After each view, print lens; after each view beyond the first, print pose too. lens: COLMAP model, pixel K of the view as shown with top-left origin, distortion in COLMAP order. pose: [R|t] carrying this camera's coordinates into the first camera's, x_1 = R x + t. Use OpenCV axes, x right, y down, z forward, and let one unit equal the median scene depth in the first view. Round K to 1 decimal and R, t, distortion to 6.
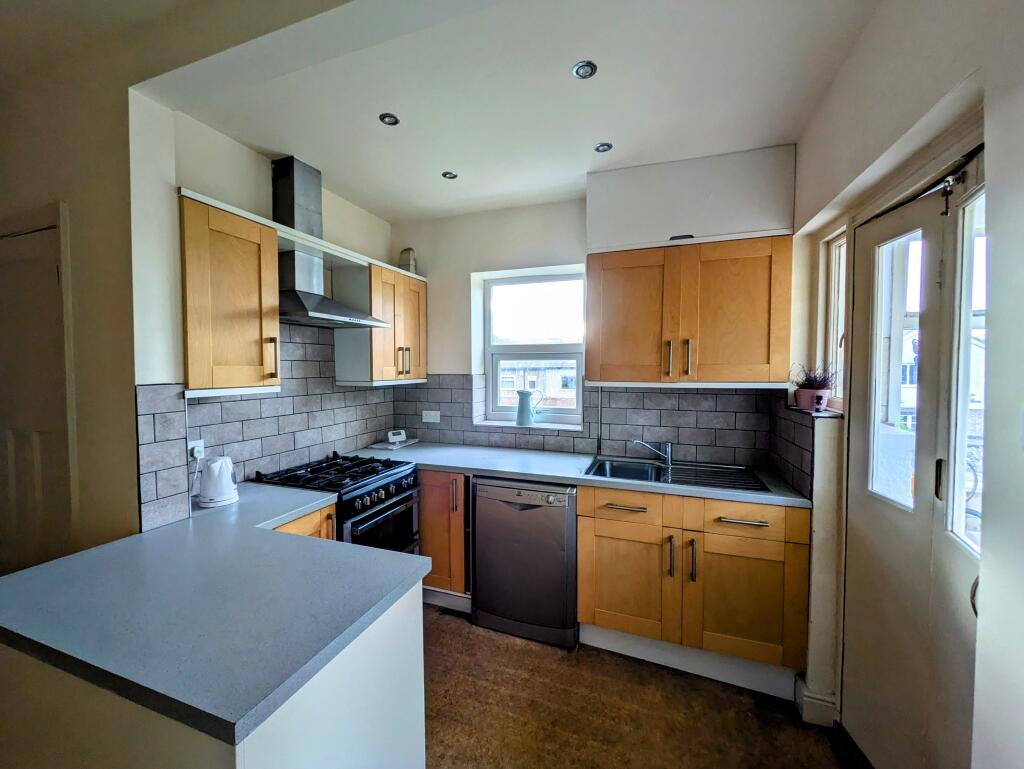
lens RADIAL K [[406.5, 0, 512.7], [0, 406.5, 384.9], [0, 0, 1]] dist [0.000465, -0.000536]
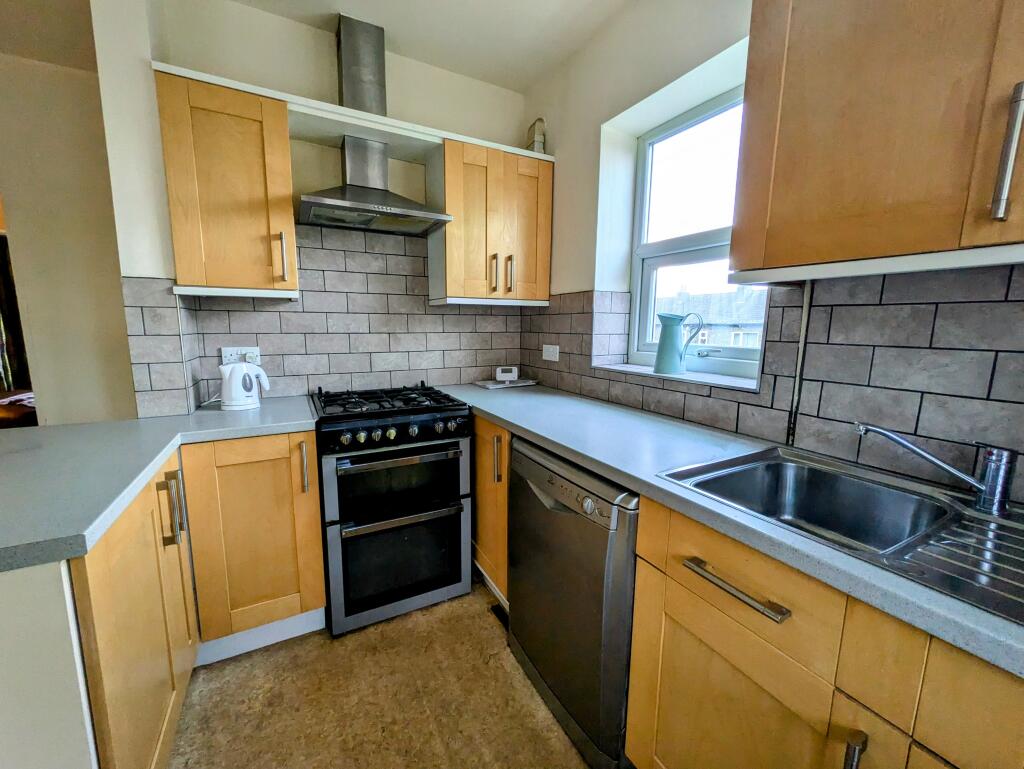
lens RADIAL K [[406.5, 0, 508.6], [0, 406.5, 386.1], [0, 0, 1]] dist [0.000465, -0.000536]
pose [[0.749069, 0.107097, -0.653778, 0.277732], [-0.037079, 0.992077, 0.120032, 0.062681], [0.661453, -0.065671, 0.747106, 0.467242]]
